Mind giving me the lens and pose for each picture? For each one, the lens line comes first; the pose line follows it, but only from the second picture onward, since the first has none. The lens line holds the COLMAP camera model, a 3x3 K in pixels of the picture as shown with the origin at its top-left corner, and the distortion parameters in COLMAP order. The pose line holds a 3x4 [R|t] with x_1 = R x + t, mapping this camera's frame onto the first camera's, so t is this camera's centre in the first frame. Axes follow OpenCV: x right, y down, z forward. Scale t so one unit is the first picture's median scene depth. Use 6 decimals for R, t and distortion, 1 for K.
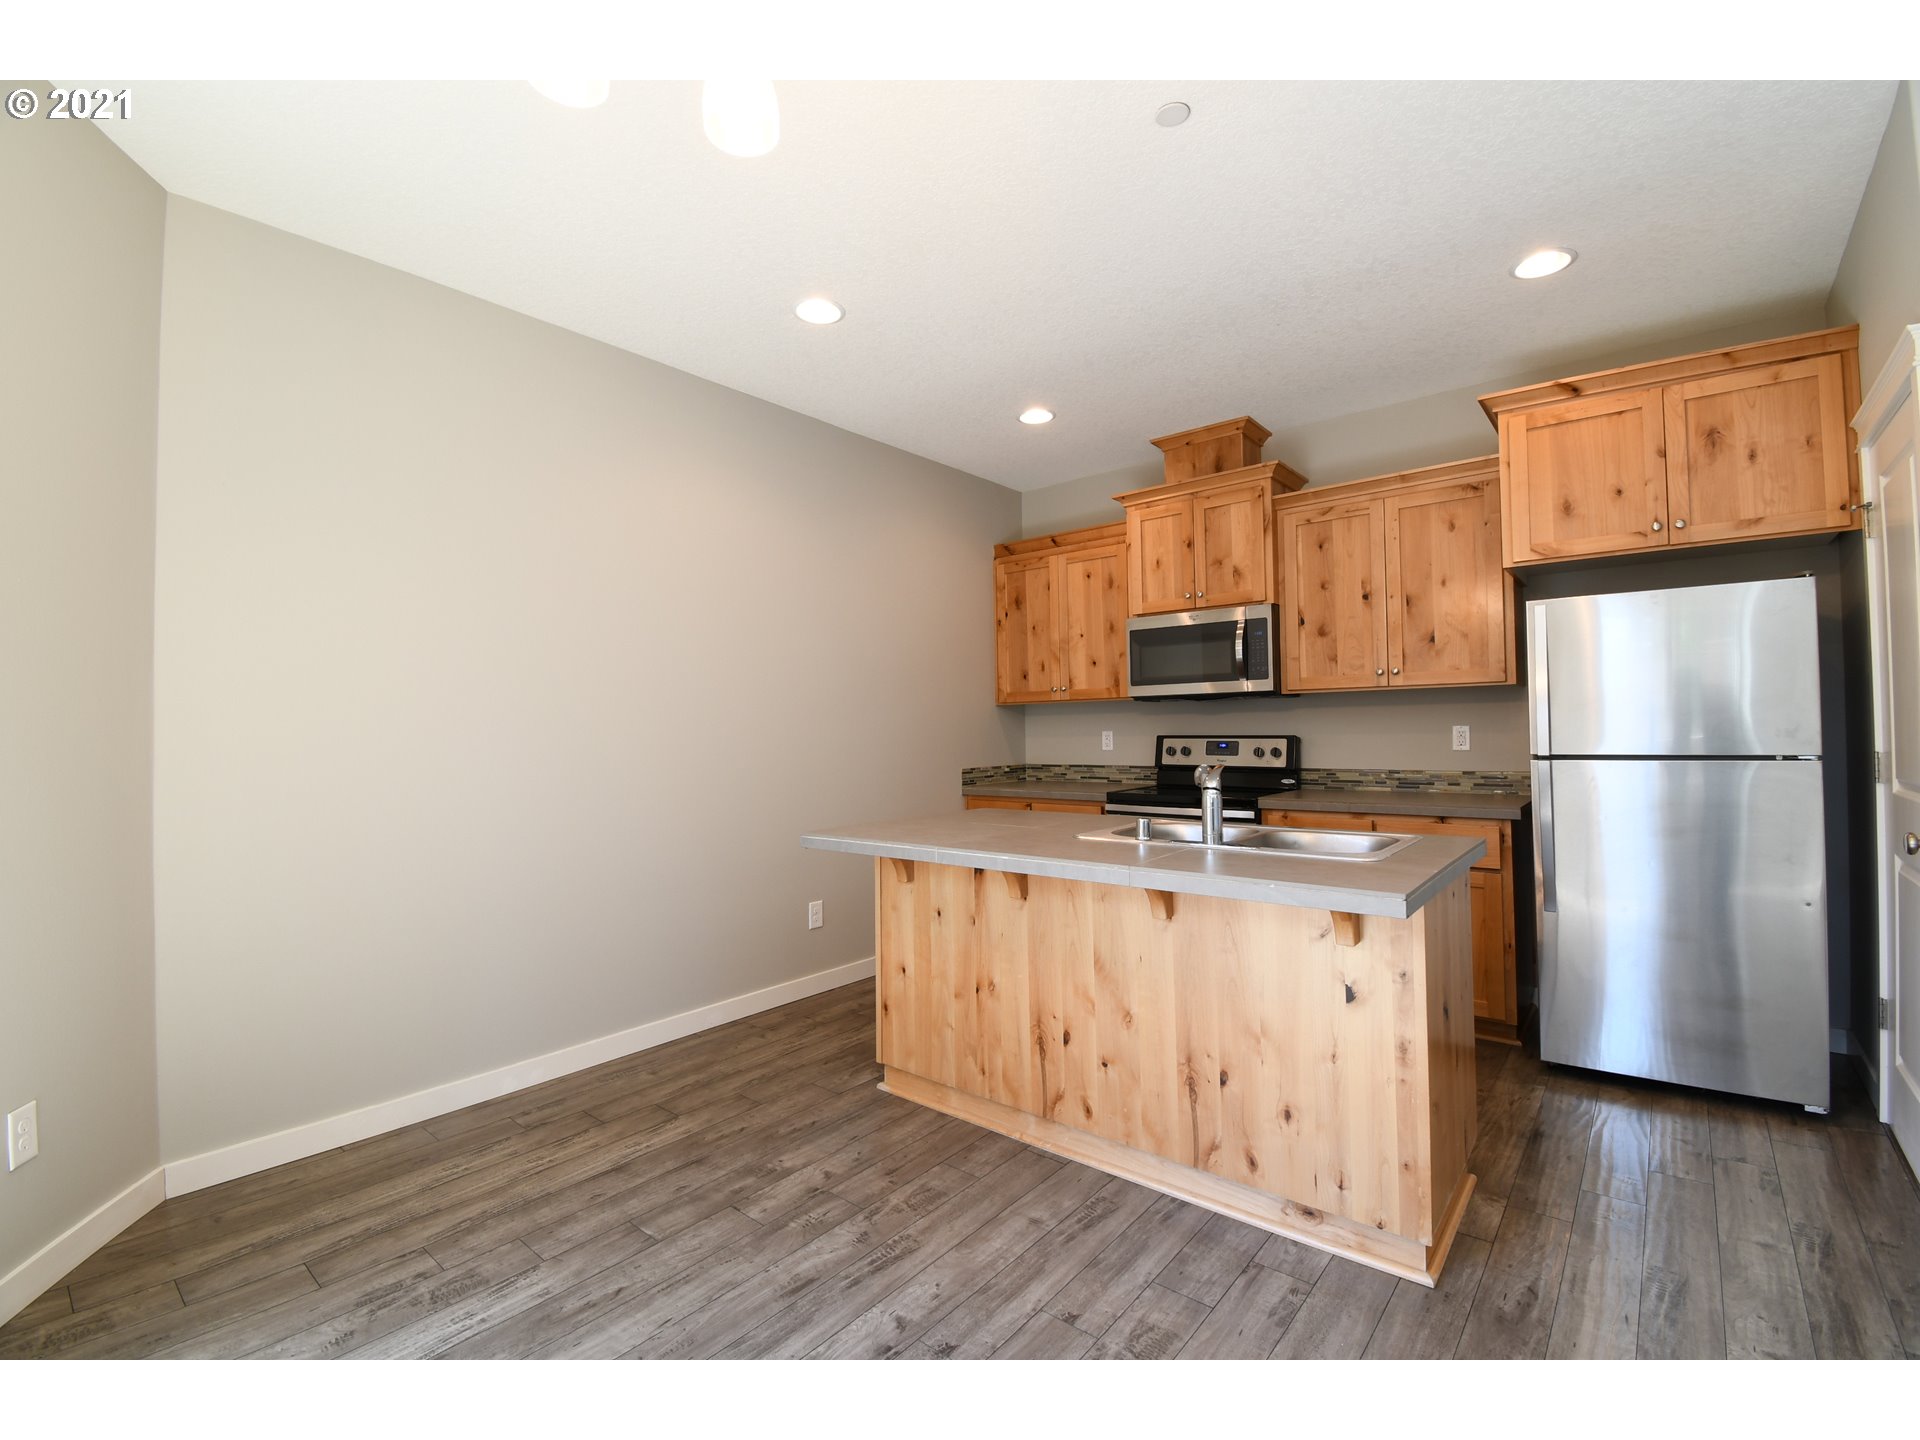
lens RADIAL K [[842.8, 0, 960.2], [0, 842.8, 714.8], [0, 0, 1]] dist [0.007424, -0.017078]
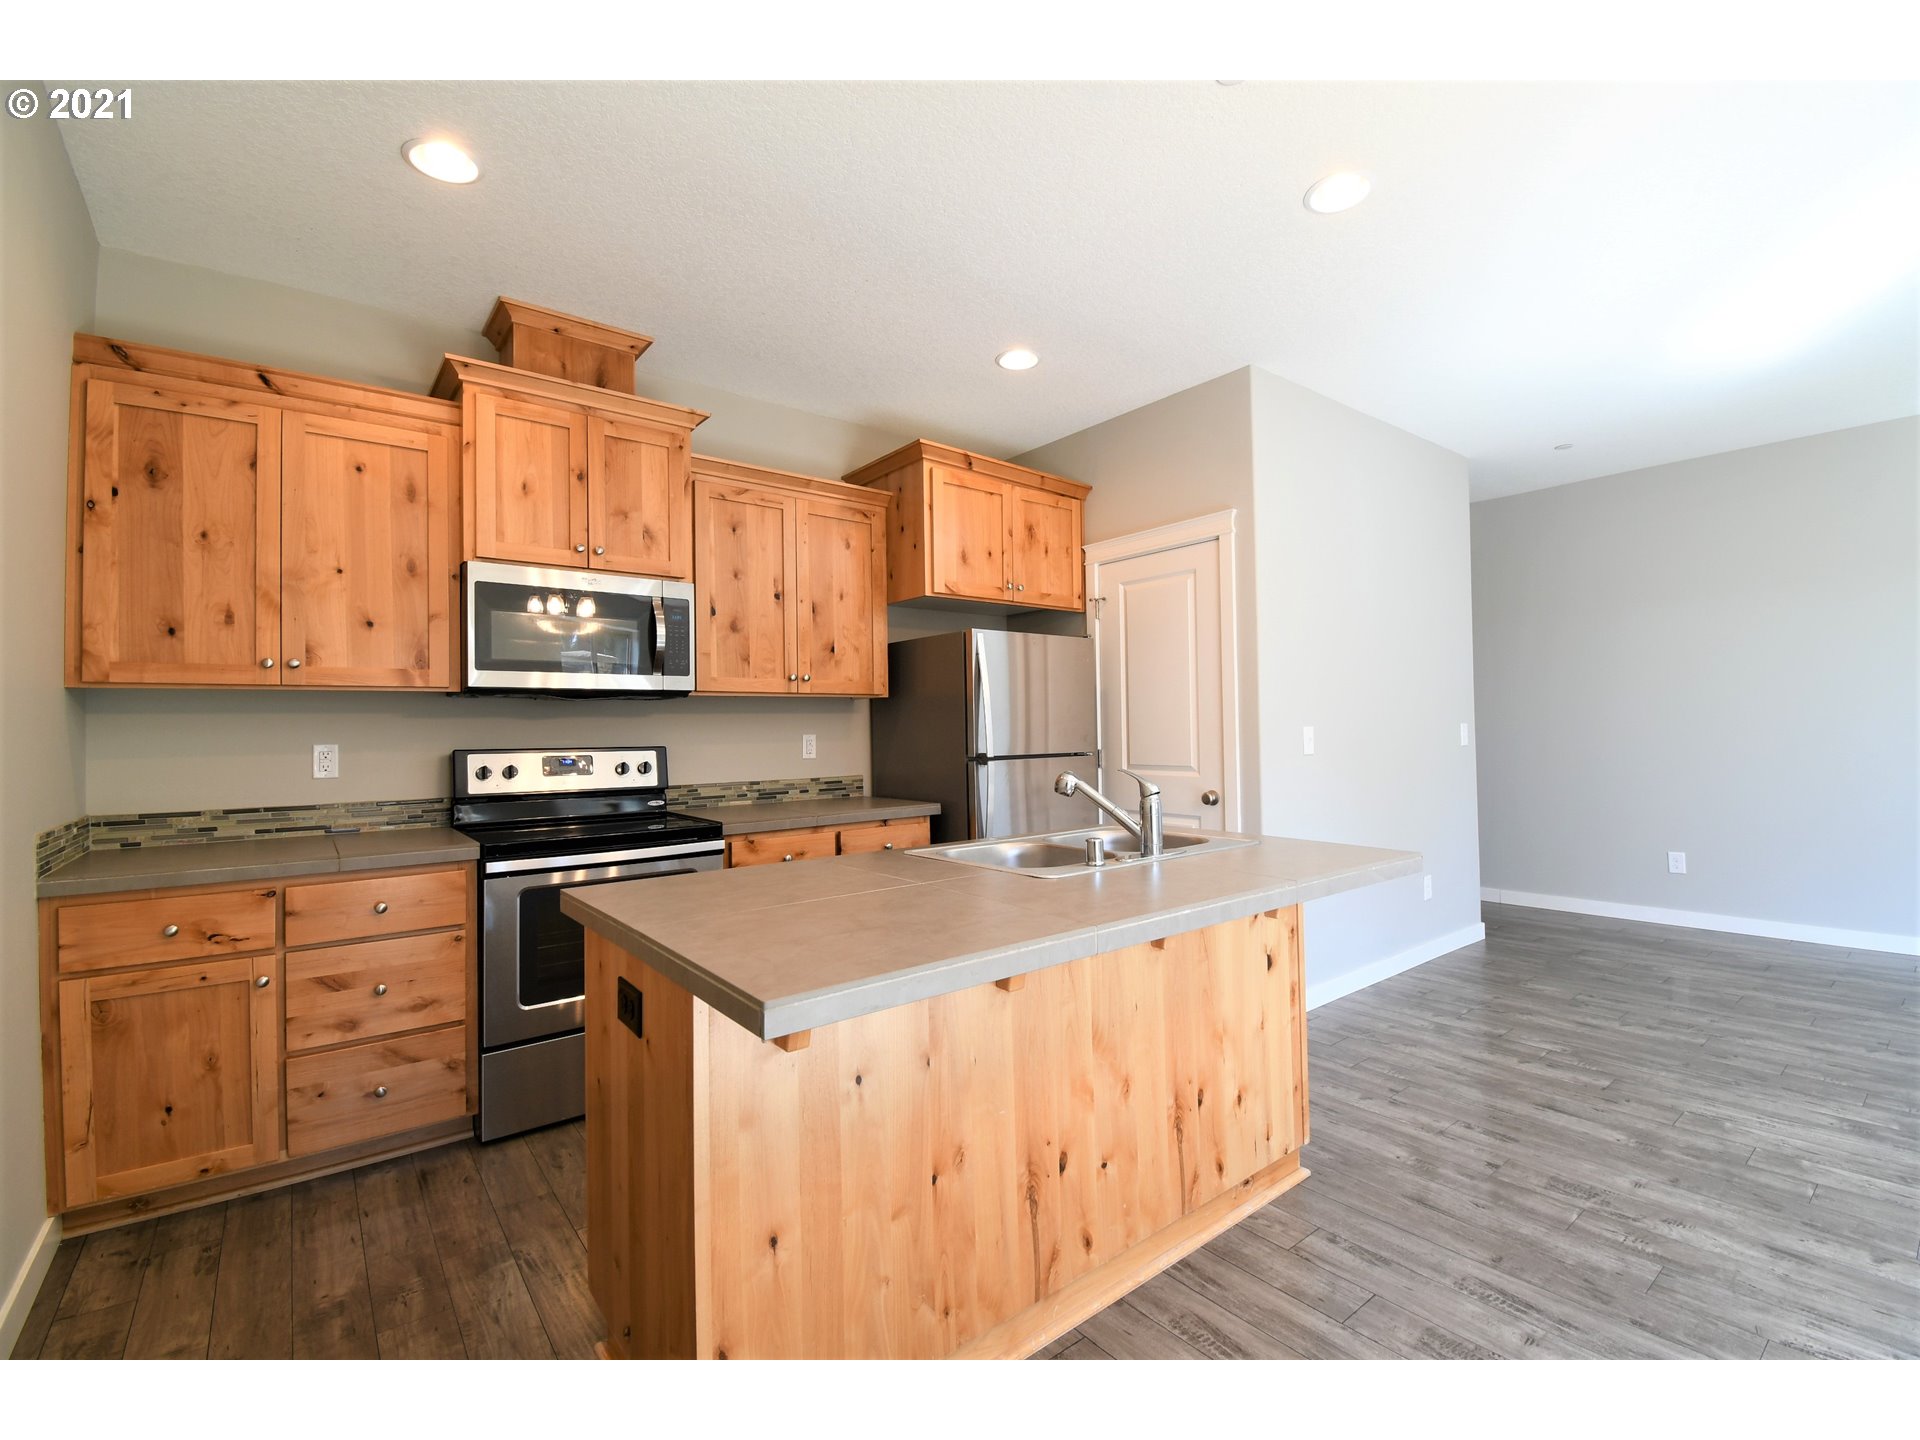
lens RADIAL K [[842.8, 0, 966.7], [0, 842.8, 714.5], [0, 0, 1]] dist [0.007424, -0.017078]
pose [[0.206682, 0.030422, 0.977935, -0.476359], [-0.006360, 0.999537, -0.029750, 0.021895], [-0.978388, -0.000071, 0.206780, 0.743335]]
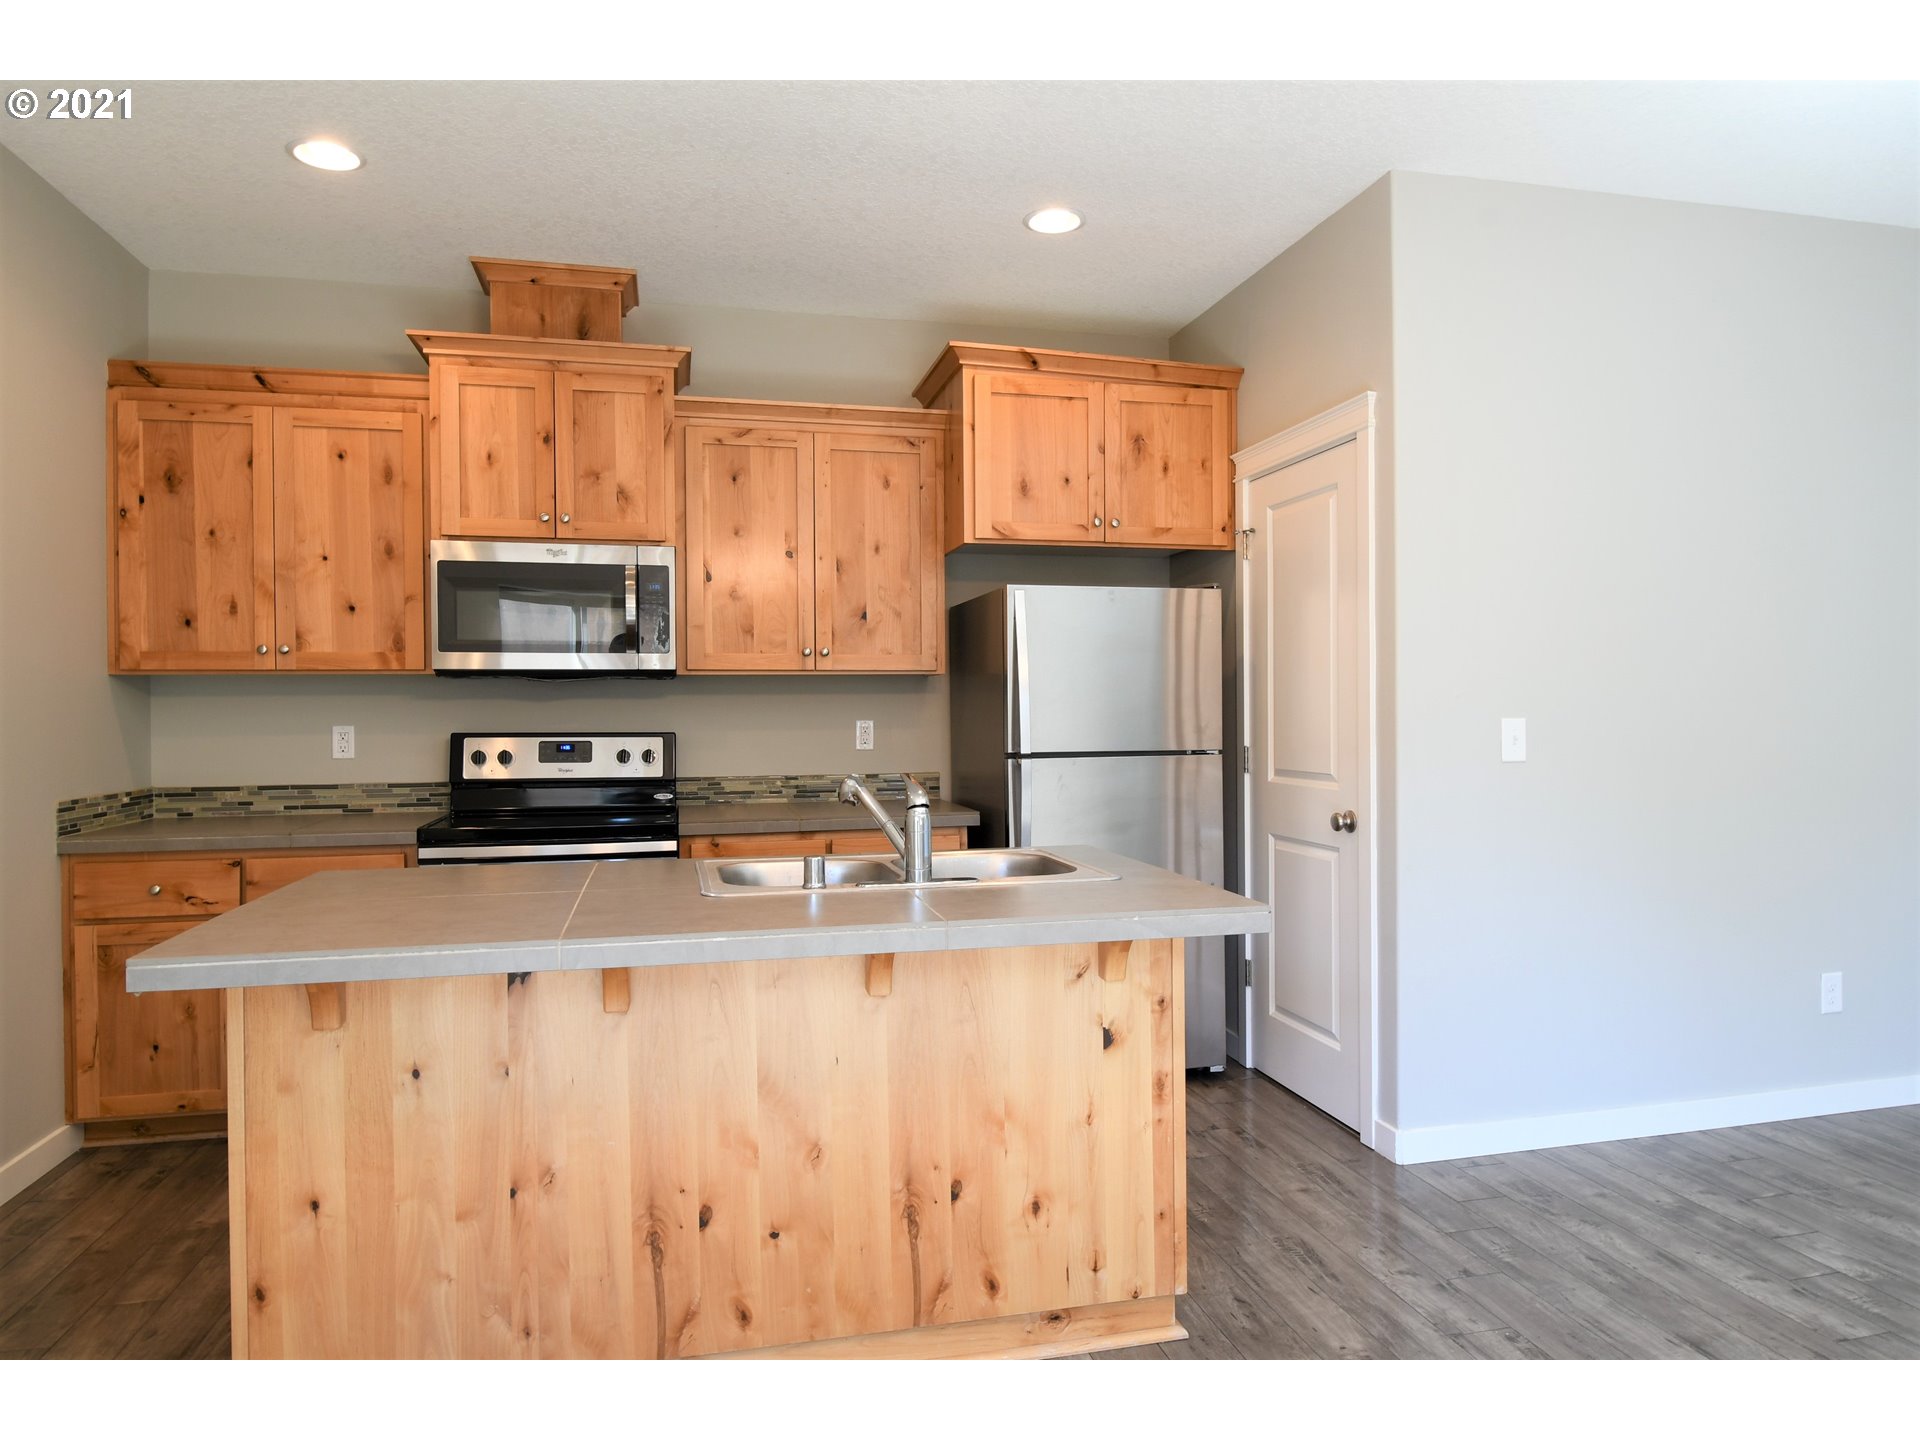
lens RADIAL K [[1200.3, 0, 970.6], [0, 1200.3, 717.6], [0, 0, 1]] dist [0.000232, -0.012148]
pose [[0.596852, 0.007446, 0.802317, -0.377675], [-0.017952, 0.999831, 0.004076, 0.004262], [-0.802150, -0.016836, 0.596885, 0.252149]]
